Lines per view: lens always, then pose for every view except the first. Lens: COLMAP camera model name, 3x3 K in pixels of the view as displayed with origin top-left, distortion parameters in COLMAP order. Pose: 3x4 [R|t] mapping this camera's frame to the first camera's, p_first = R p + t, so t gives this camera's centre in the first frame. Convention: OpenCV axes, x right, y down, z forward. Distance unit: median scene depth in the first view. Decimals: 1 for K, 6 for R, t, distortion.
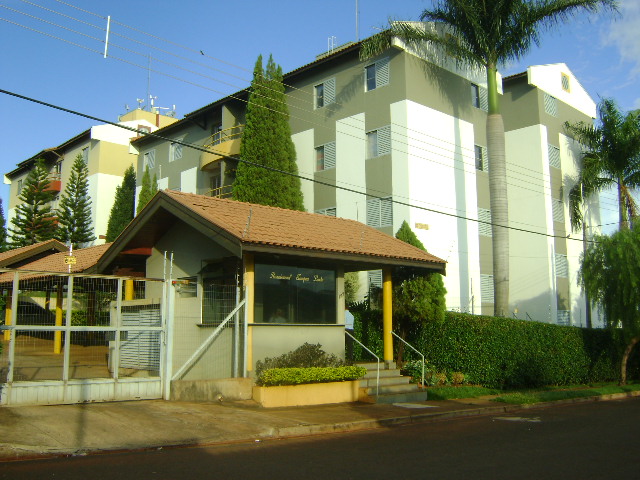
lens RADIAL K [[649.6, 0, 320.0], [0, 649.6, 240.0], [0, 0, 1]] dist [-0.108539, 0.020019]
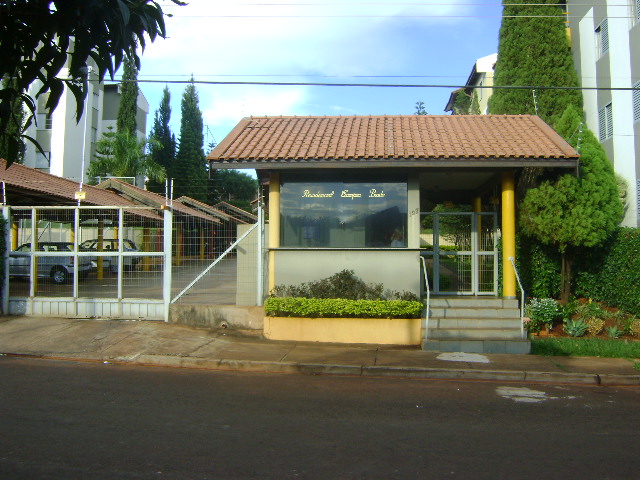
lens RADIAL K [[649.6, 0, 320.0], [0, 649.6, 240.0], [0, 0, 1]] dist [-0.108539, 0.020019]
pose [[0.696313, -0.024035, -0.717336, 0.616171], [0.091672, 0.994232, 0.055673, 0.075237], [0.711860, -0.104526, 0.694500, 0.425457]]
